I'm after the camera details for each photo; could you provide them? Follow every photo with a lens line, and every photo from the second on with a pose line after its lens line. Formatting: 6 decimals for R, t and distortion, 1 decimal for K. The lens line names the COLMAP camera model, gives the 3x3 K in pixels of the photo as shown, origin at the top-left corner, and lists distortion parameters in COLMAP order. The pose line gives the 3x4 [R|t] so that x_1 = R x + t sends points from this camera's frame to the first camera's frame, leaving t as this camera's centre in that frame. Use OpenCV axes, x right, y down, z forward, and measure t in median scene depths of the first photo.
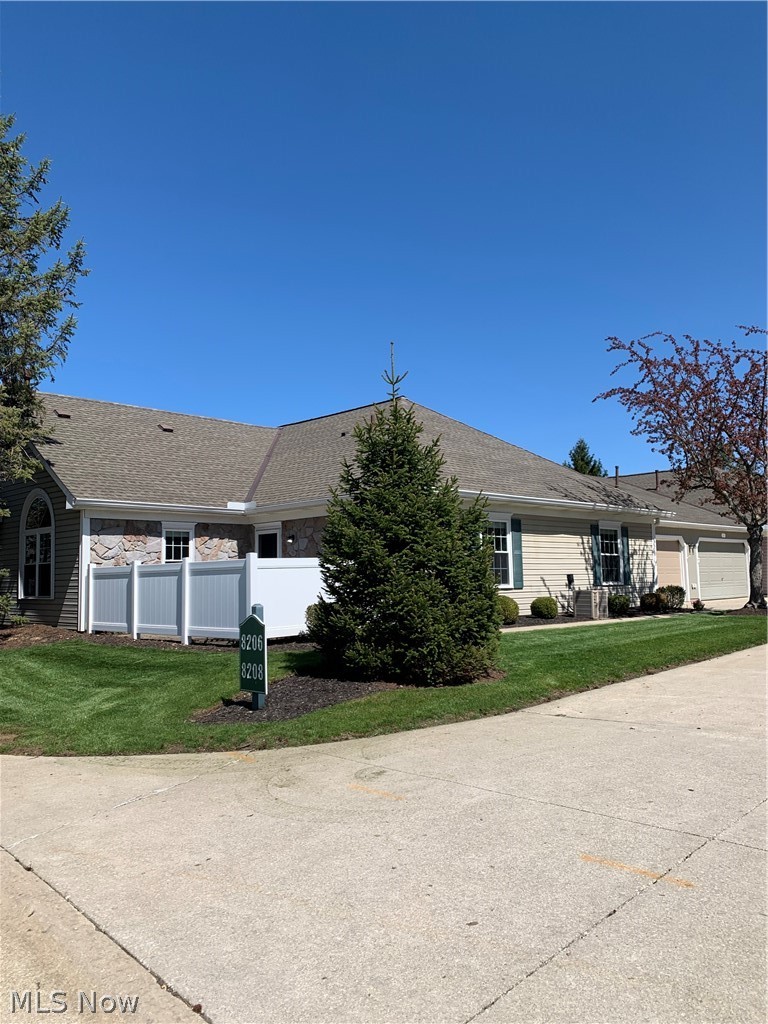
lens RADIAL K [[767.0, 0, 378.9], [0, 767.0, 512.1], [0, 0, 1]] dist [0.045071, -0.035523]
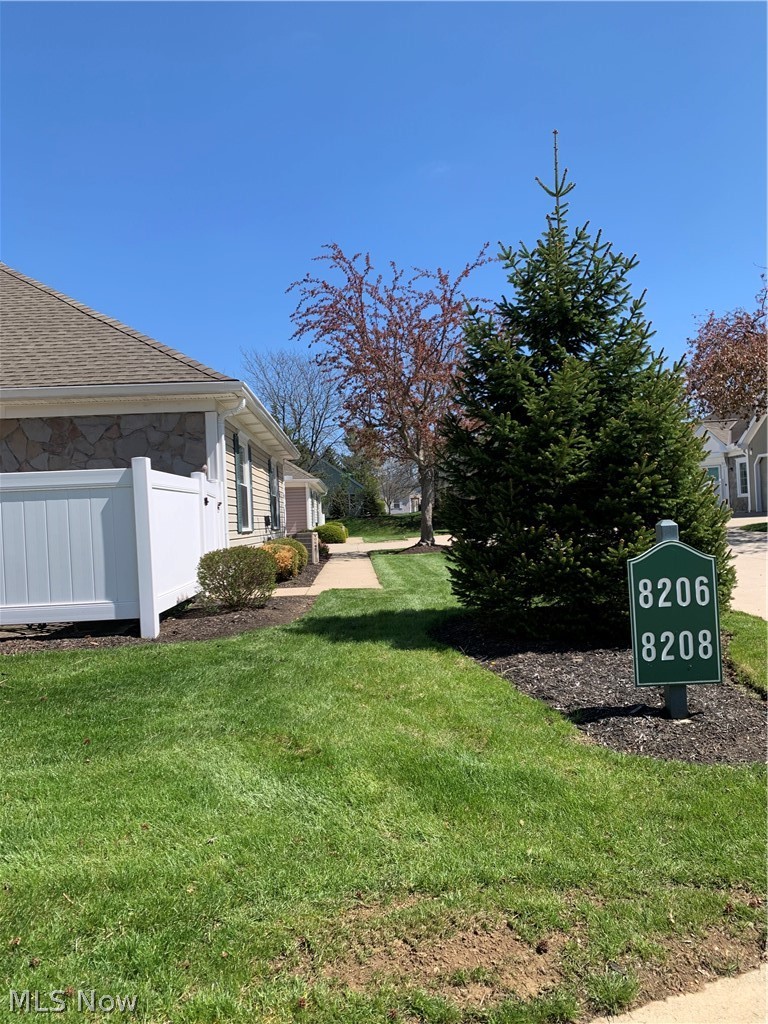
lens RADIAL K [[767.0, 0, 378.0], [0, 767.0, 514.4], [0, 0, 1]] dist [0.045071, -0.035523]
pose [[0.693230, -0.003489, 0.720708, -0.309145], [-0.035234, 0.998629, 0.038726, 0.046252], [-0.719855, -0.052239, 0.692156, 0.352058]]
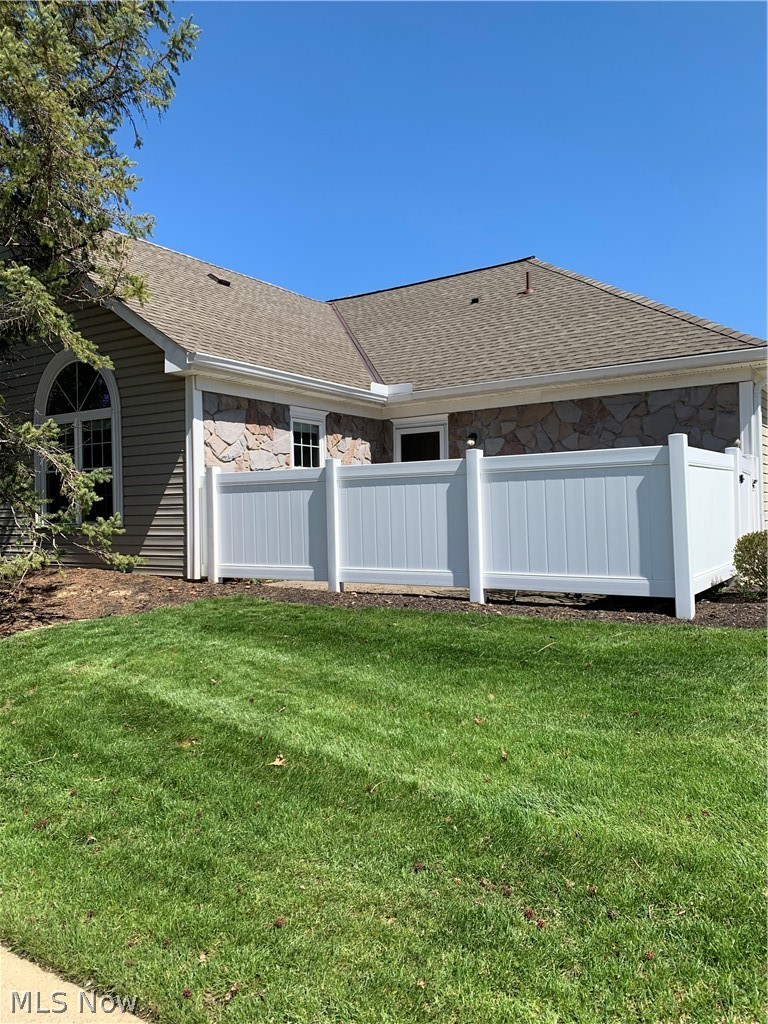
lens RADIAL K [[767.0, 0, 391.0], [0, 767.0, 510.7], [0, 0, 1]] dist [0.045071, -0.035523]
pose [[0.982094, 0.002181, 0.188379, -0.322650], [-0.017587, 0.996628, 0.080148, 0.046571], [-0.187569, -0.082026, 0.978821, 0.359836]]
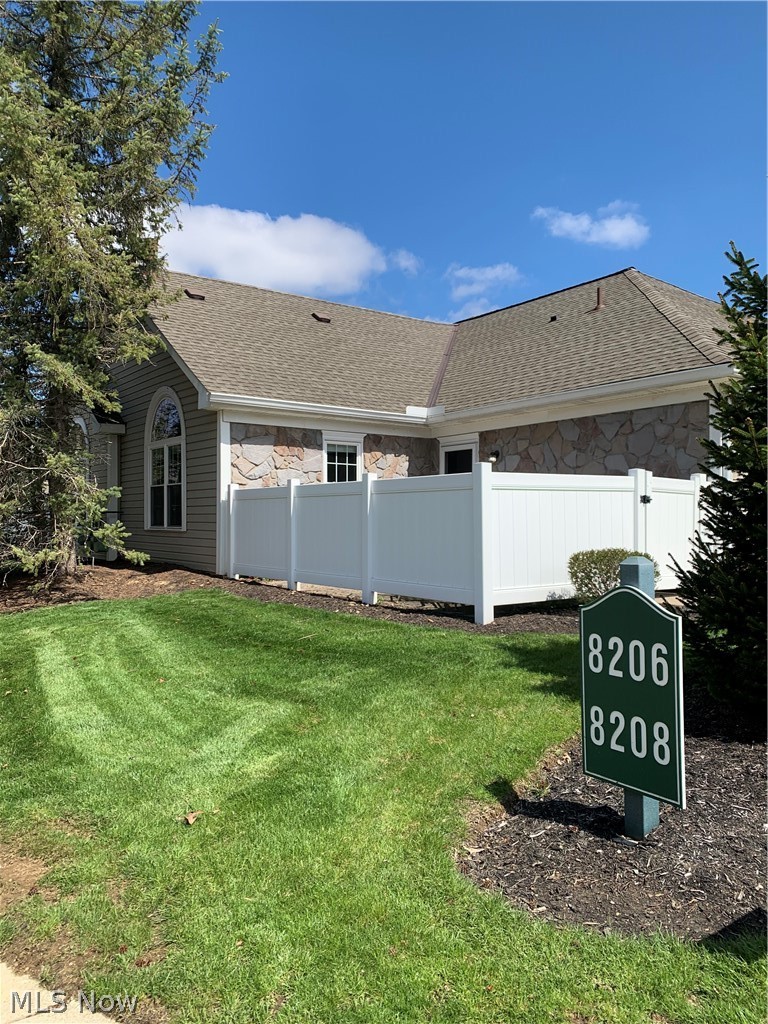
lens RADIAL K [[767.0, 0, 391.7], [0, 767.0, 512.2], [0, 0, 1]] dist [0.045071, -0.035523]
pose [[0.987606, 0.018988, -0.155800, -0.099566], [-0.006346, 0.996674, 0.081246, 0.030615], [0.156824, -0.079251, 0.984442, 0.277280]]
